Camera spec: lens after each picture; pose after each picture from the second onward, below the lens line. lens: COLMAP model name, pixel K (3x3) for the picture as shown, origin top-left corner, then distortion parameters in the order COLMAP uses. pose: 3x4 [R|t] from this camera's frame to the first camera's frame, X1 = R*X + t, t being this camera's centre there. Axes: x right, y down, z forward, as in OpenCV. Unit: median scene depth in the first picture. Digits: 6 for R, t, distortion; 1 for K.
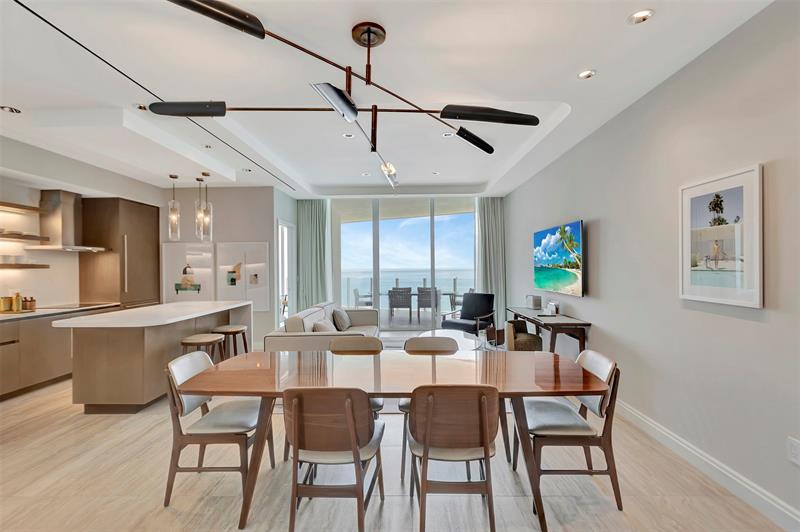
lens RADIAL K [[361.0, 0, 396.3], [0, 361.0, 264.0], [0, 0, 1]] dist [0.006643, -0.000425]
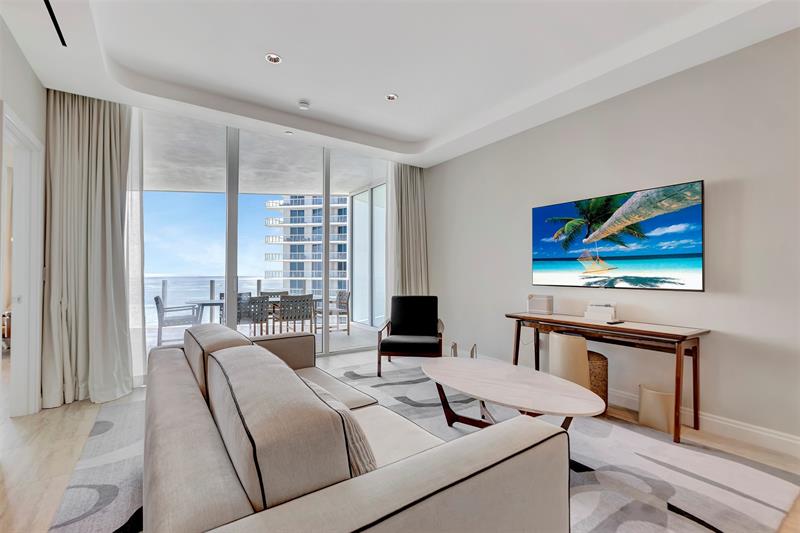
lens RADIAL K [[361.0, 0, 399.7], [0, 361.0, 266.3], [0, 0, 1]] dist [0.006643, -0.000425]
pose [[0.807827, 0.019693, 0.589090, -0.279246], [-0.014261, 0.999802, -0.013867, 0.047104], [-0.589247, 0.002801, 0.807948, 0.617475]]
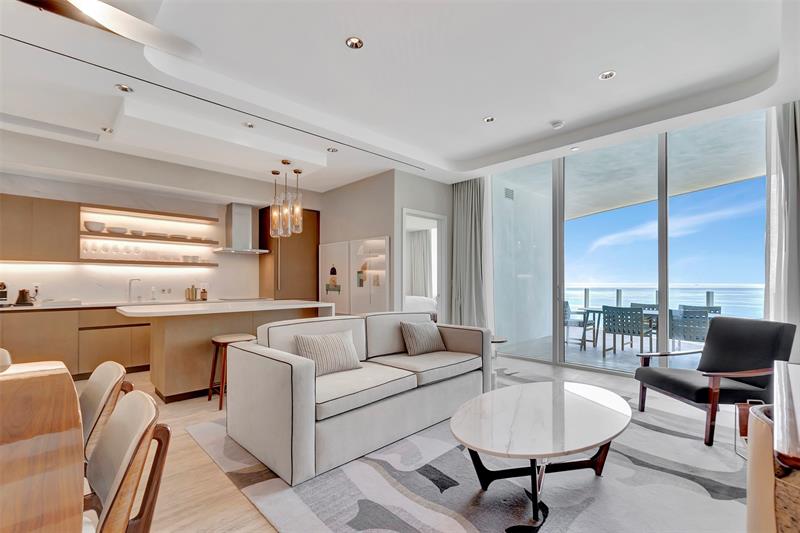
lens RADIAL K [[361.0, 0, 397.1], [0, 361.0, 277.9], [0, 0, 1]] dist [0.006643, -0.000425]
pose [[0.710026, 0.004812, -0.704159, 0.312705], [-0.003211, 0.999988, 0.003596, 0.041191], [0.704168, -0.000292, 0.710034, 0.522490]]
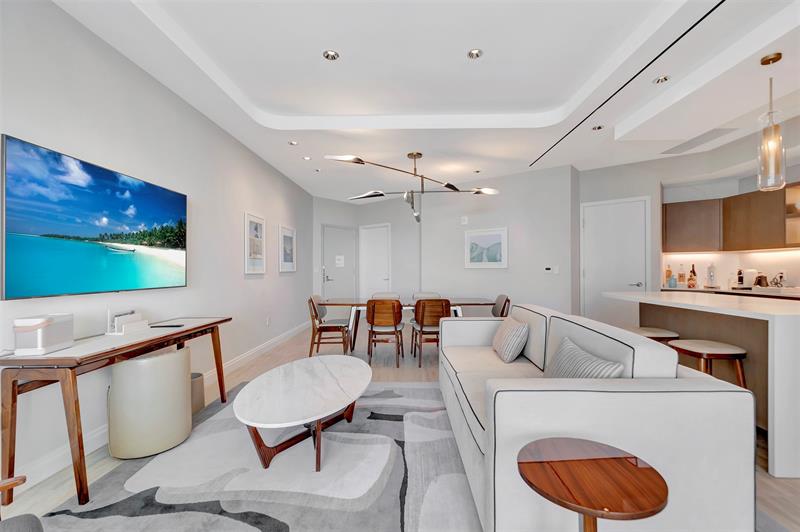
lens RADIAL K [[361.0, 0, 404.7], [0, 361.0, 263.3], [0, 0, 1]] dist [0.006643, -0.000425]
pose [[-0.999811, 0.013691, -0.013786, 0.013831], [0.013978, 0.999683, -0.020922, 0.048545], [0.013496, -0.021111, -0.999686, 1.450541]]
